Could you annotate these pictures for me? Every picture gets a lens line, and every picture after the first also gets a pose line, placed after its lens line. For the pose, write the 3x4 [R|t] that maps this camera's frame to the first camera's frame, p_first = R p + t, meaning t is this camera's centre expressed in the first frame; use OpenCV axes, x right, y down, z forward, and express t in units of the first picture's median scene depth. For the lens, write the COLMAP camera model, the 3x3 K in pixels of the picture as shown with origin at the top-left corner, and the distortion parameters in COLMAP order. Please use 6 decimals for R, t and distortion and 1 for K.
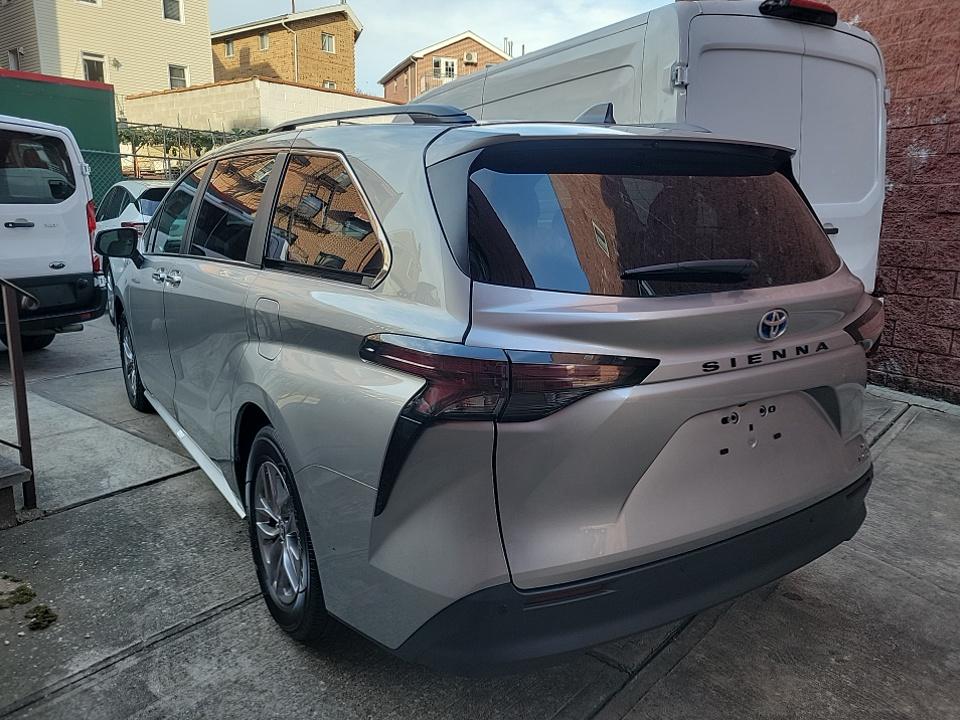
lens RADIAL K [[721.0, 0, 476.6], [0, 721.0, 359.6], [0, 0, 1]] dist [0.052674, -0.034685]
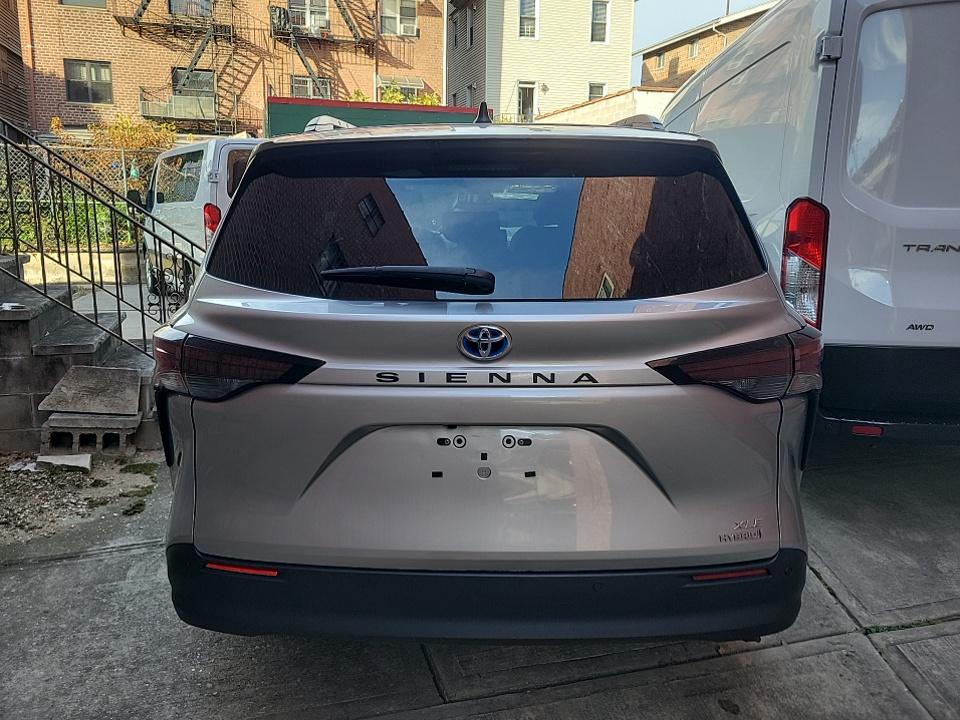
lens RADIAL K [[721.0, 0, 474.3], [0, 721.0, 359.1], [0, 0, 1]] dist [0.052674, -0.034685]
pose [[0.826038, 0.112497, -0.552273, 0.653062], [-0.118182, 0.992666, 0.025438, -0.036030], [0.551084, 0.044256, 0.833275, 0.191553]]
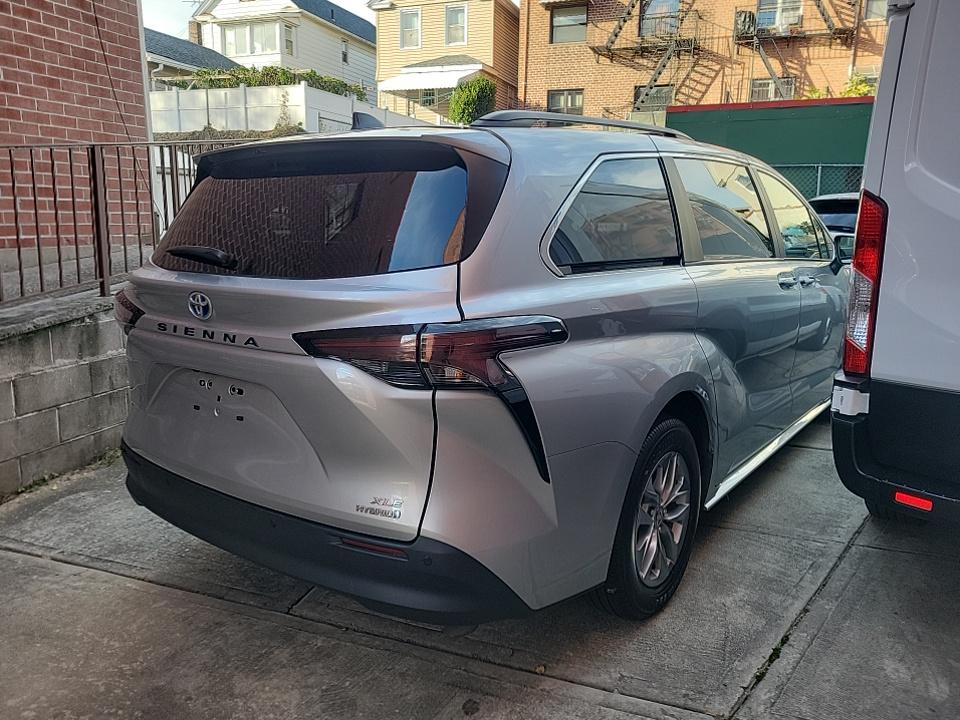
lens RADIAL K [[721.0, 0, 471.6], [0, 721.0, 360.5], [0, 0, 1]] dist [0.052674, -0.034685]
pose [[0.321263, 0.179743, -0.929776, 1.189089], [-0.199965, 0.972559, 0.118921, -0.135688], [0.925637, 0.147718, 0.348389, 0.744562]]
